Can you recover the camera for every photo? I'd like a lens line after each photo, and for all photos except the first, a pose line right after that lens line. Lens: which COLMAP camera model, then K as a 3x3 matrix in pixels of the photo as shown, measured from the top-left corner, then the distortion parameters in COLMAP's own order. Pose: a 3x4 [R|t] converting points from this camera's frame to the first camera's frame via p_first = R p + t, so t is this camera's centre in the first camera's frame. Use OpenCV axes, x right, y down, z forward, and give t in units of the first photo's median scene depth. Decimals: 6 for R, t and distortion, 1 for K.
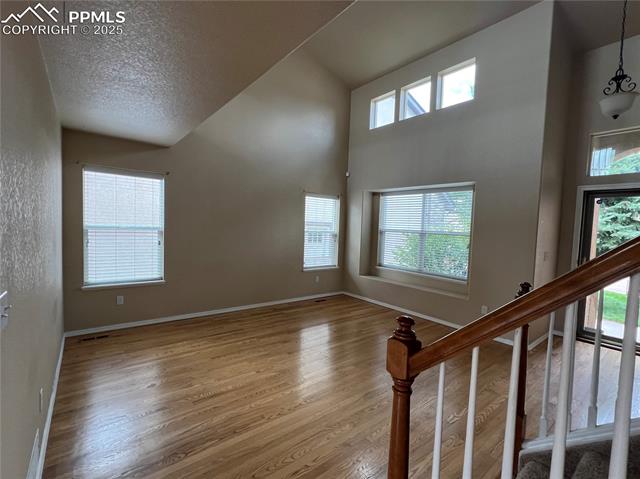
lens RADIAL K [[295.4, 0, 320.0], [0, 295.4, 239.5], [0, 0, 1]] dist [0.000060, -0.000067]
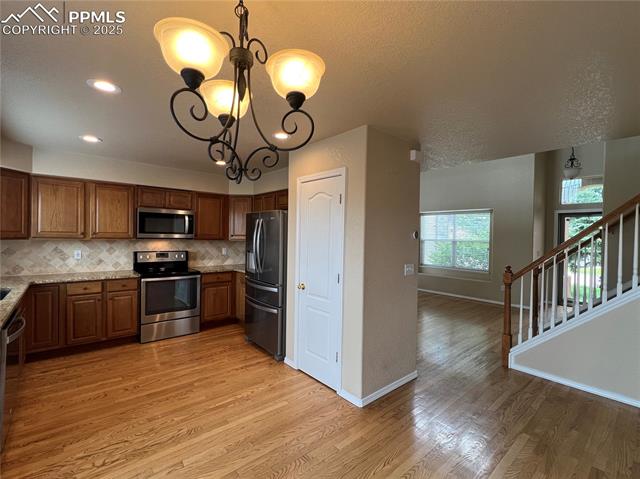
lens RADIAL K [[295.4, 0, 320.0], [0, 295.4, 239.5], [0, 0, 1]] dist [0.000060, -0.000067]
pose [[0.998851, -0.022736, 0.042179, -0.453676], [0.024261, 0.999058, -0.035985, 0.007287], [-0.041321, 0.036967, 0.998462, -0.522411]]
